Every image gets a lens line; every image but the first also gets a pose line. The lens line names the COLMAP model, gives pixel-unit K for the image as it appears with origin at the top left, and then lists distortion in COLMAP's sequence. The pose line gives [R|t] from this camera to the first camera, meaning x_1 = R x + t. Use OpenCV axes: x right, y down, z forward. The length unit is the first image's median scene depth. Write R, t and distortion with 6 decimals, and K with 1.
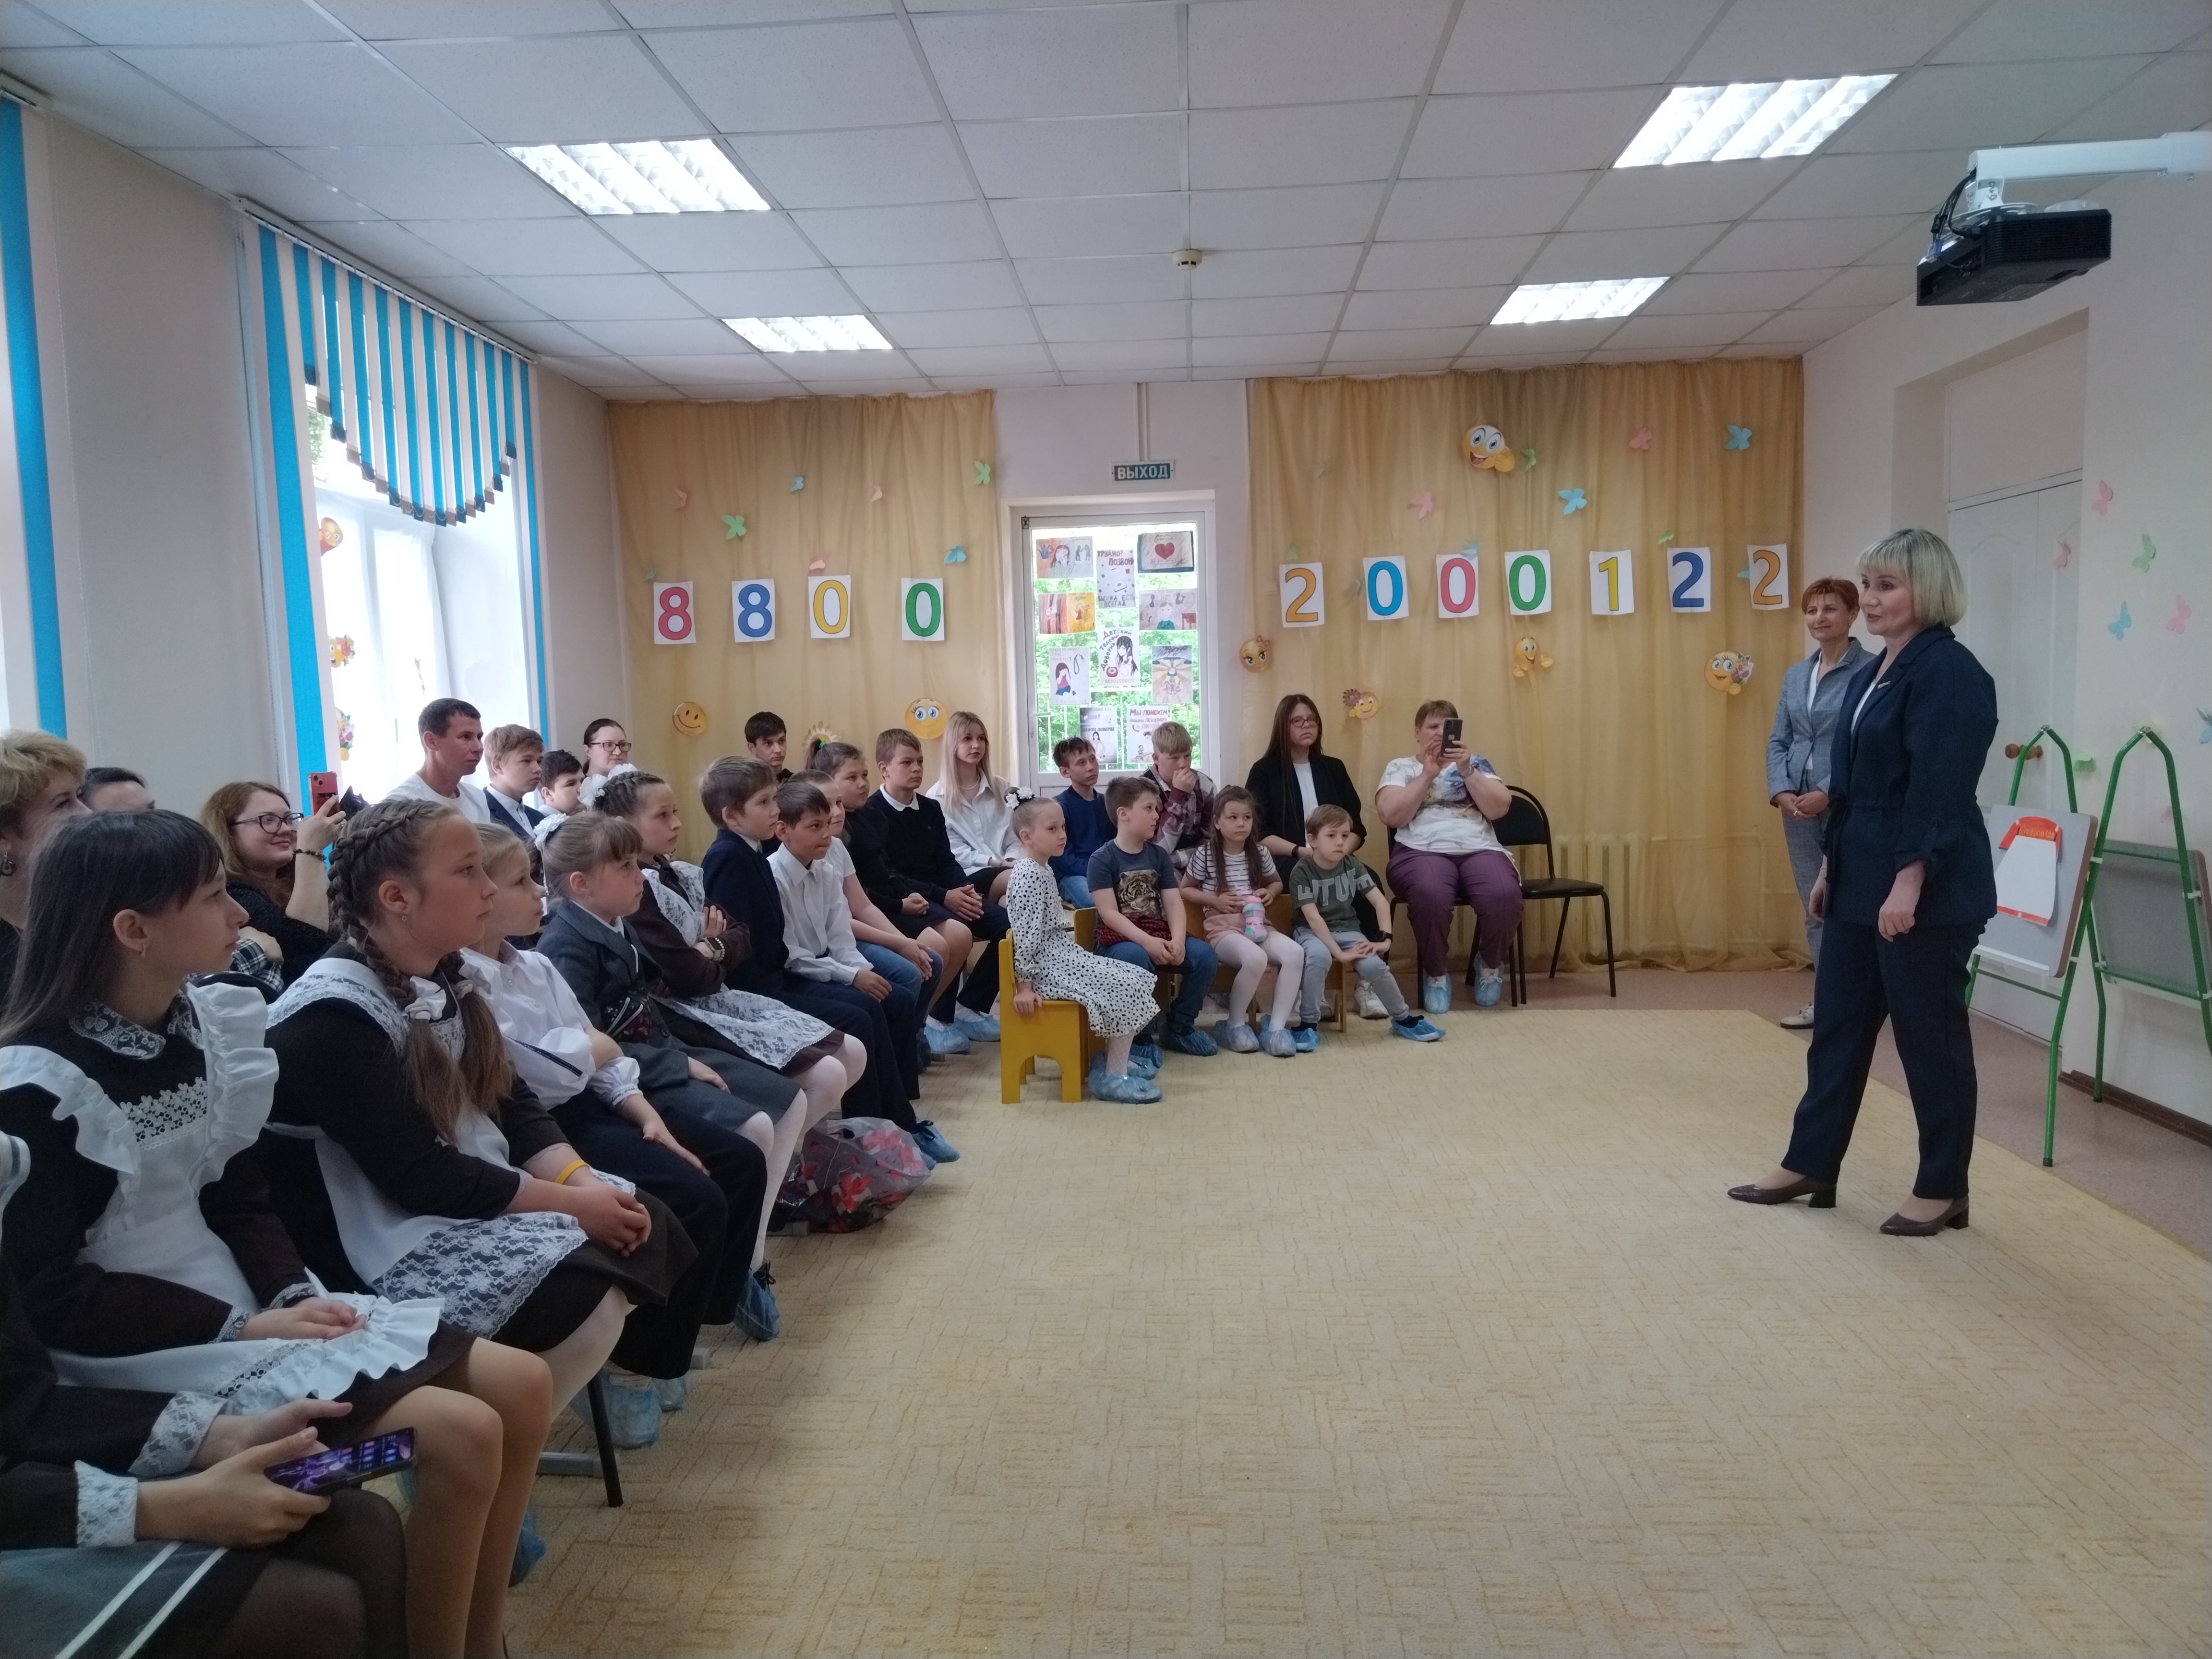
lens RADIAL K [[1498.4, 0, 1109.9], [0, 1498.4, 830.3], [0, 0, 1]] dist [-0.007516, 0.011408]
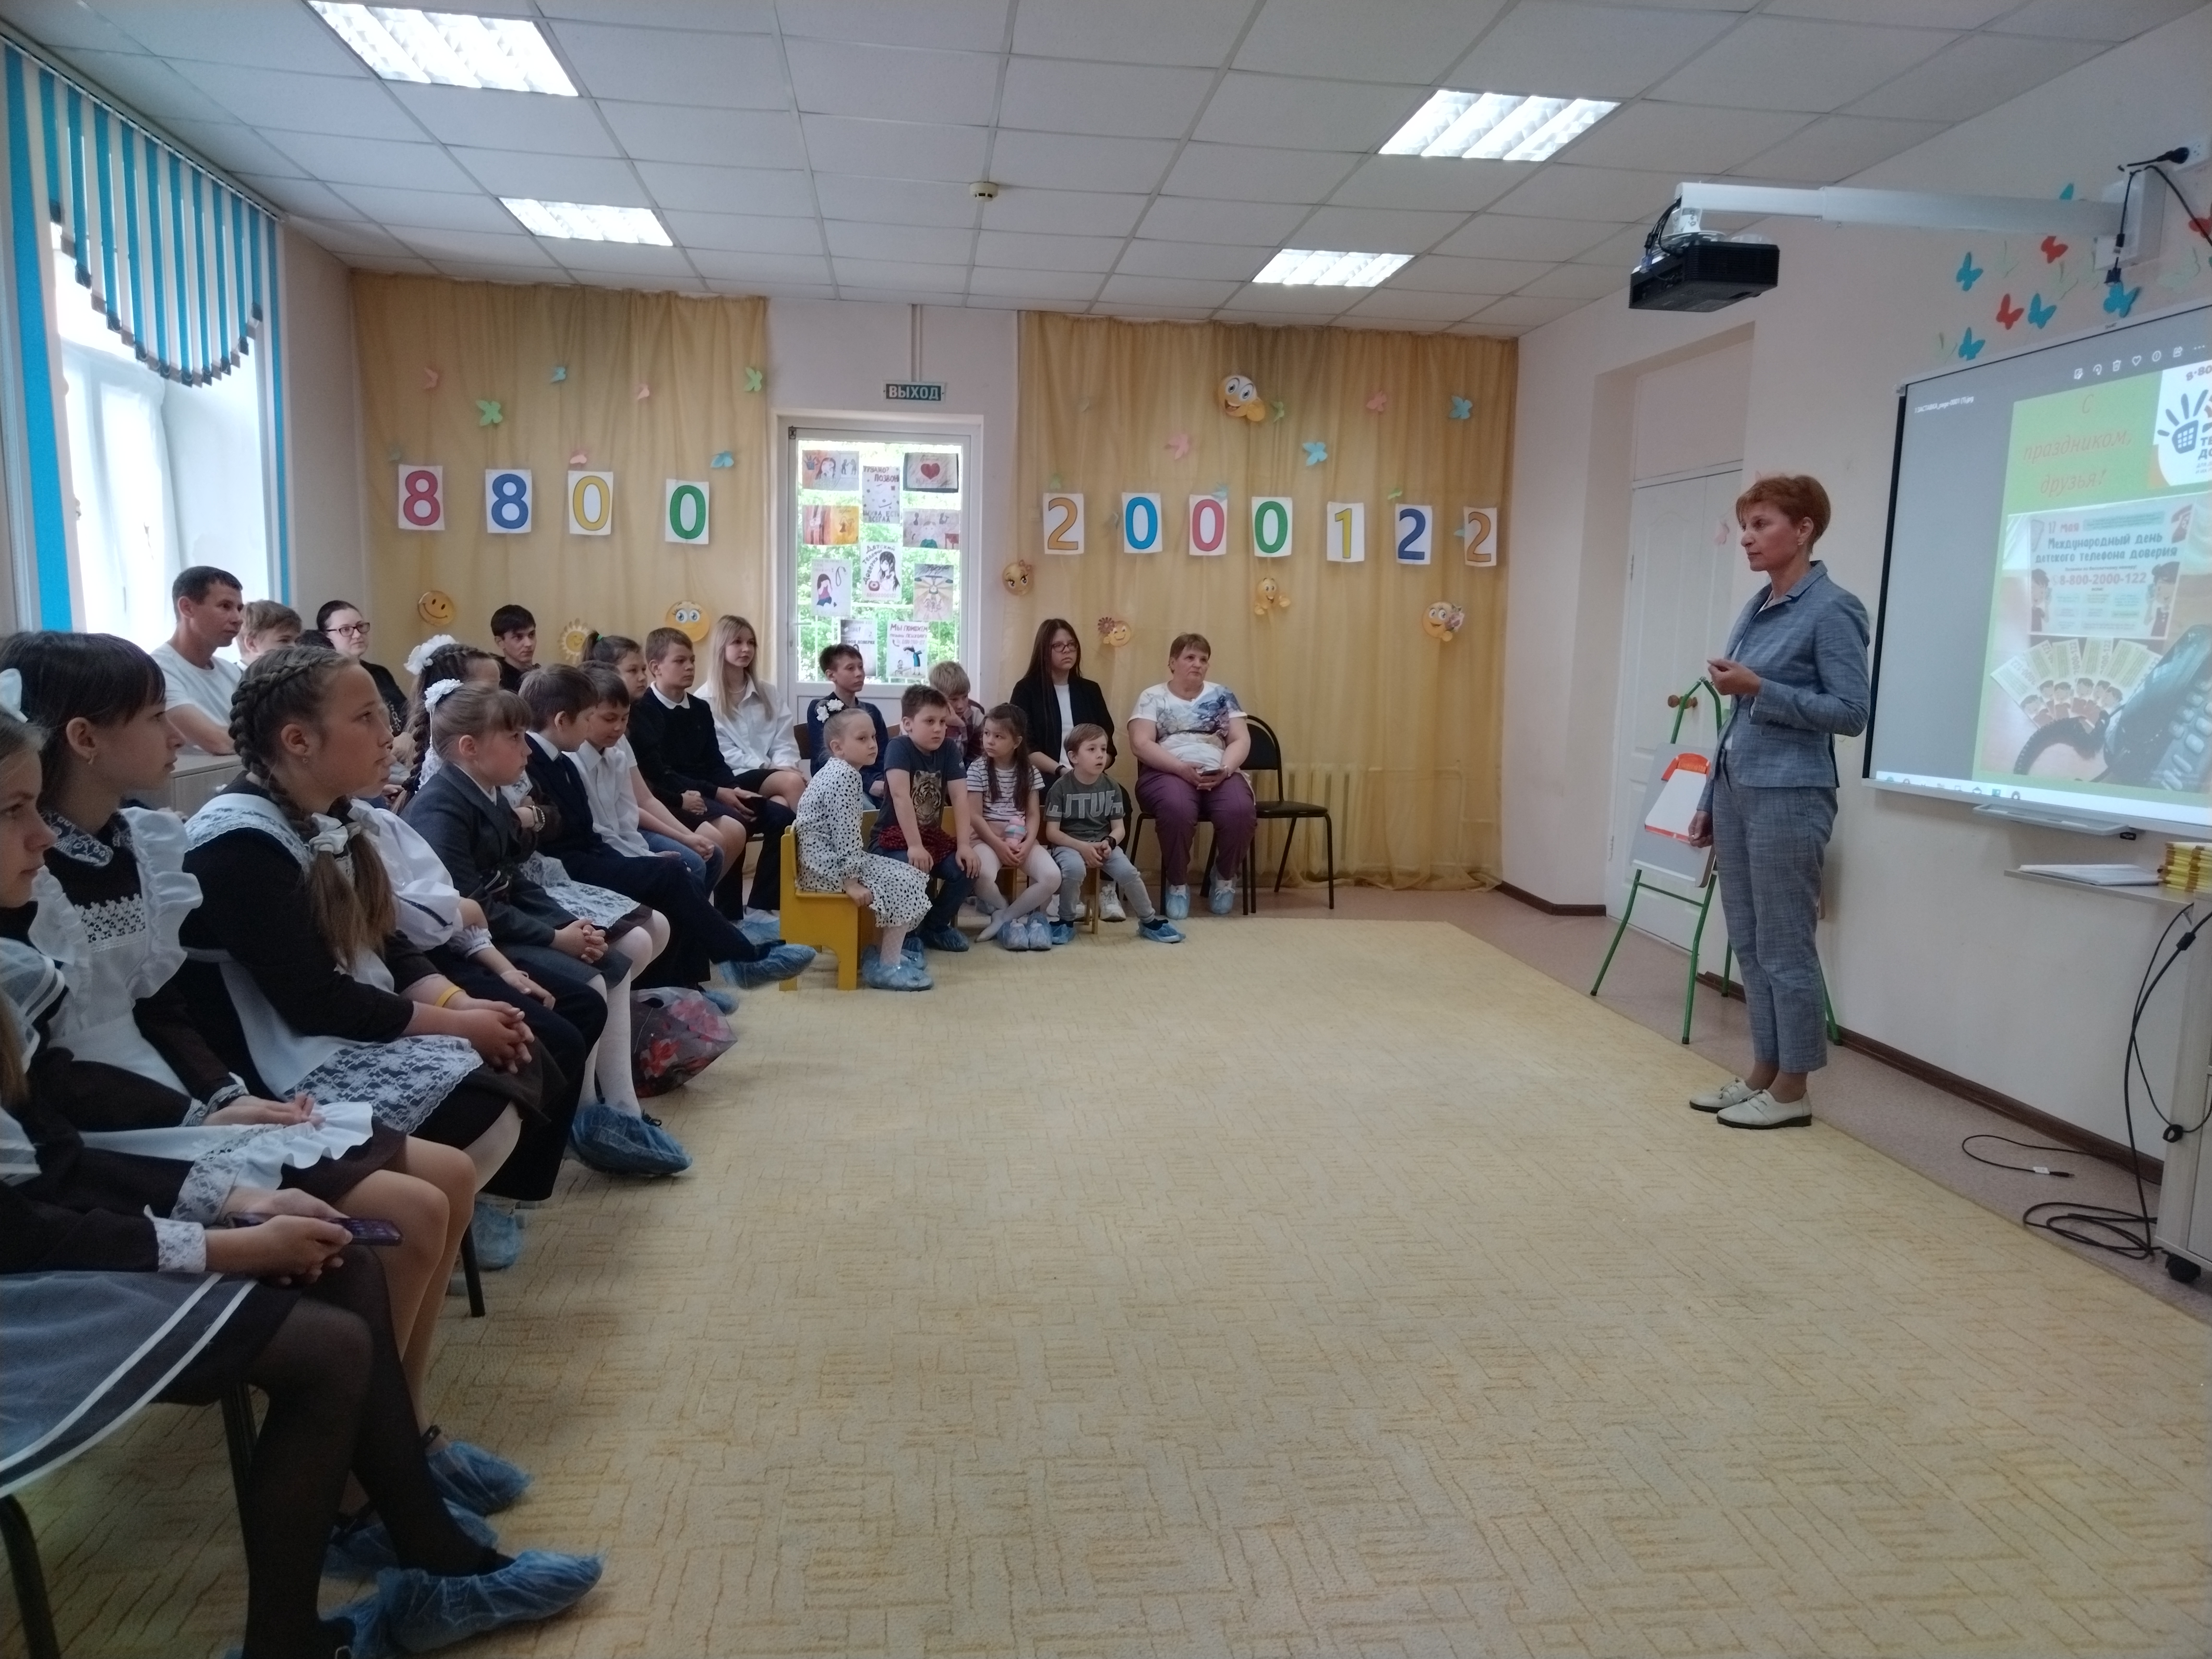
lens RADIAL K [[1498.4, 0, 1109.2], [0, 1498.4, 828.6], [0, 0, 1]] dist [-0.007516, 0.011408]
pose [[0.981102, 0.030940, 0.191004, -0.049747], [-0.039312, 0.998418, 0.040200, 0.018386], [-0.189458, -0.046949, 0.980766, -0.065730]]
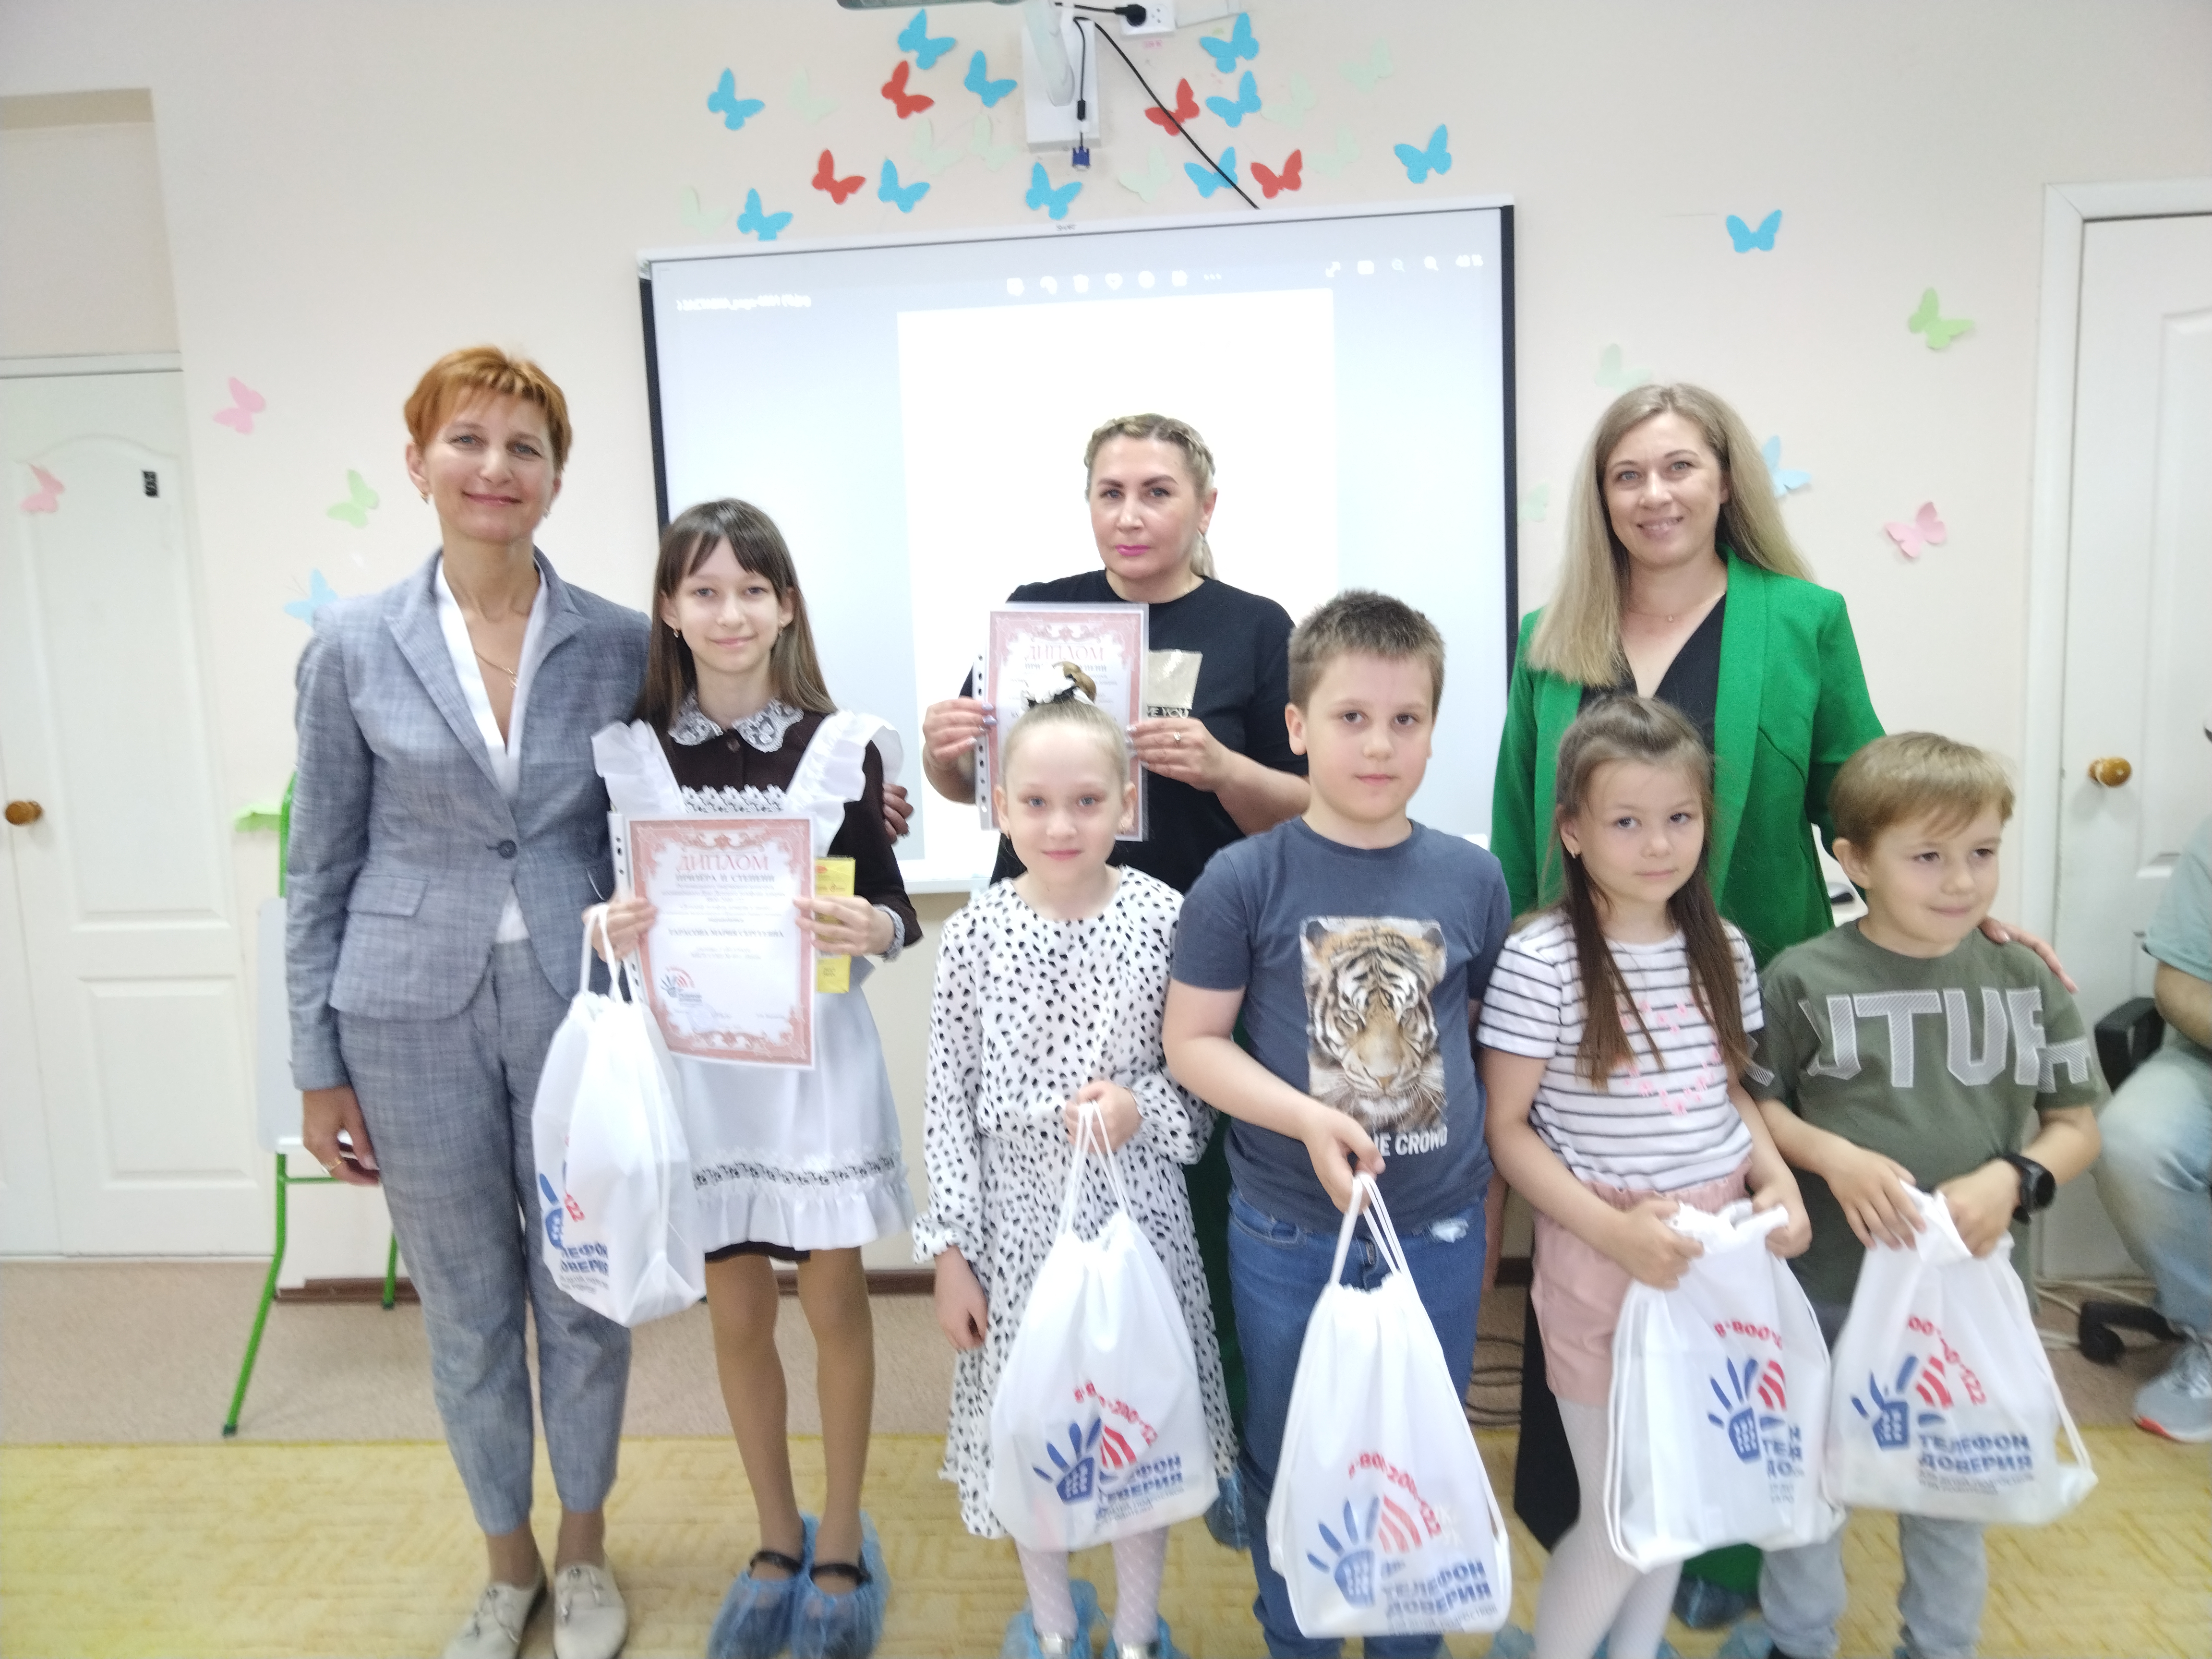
lens RADIAL K [[1498.4, 0, 1089.9], [0, 1498.4, 832.6], [0, 0, 1]] dist [-0.007516, 0.011408]
pose [[0.004608, -0.100864, 0.994890, 0.007353], [0.120614, 0.987693, 0.099576, -0.058226], [-0.992689, 0.119538, 0.016717, 0.618925]]
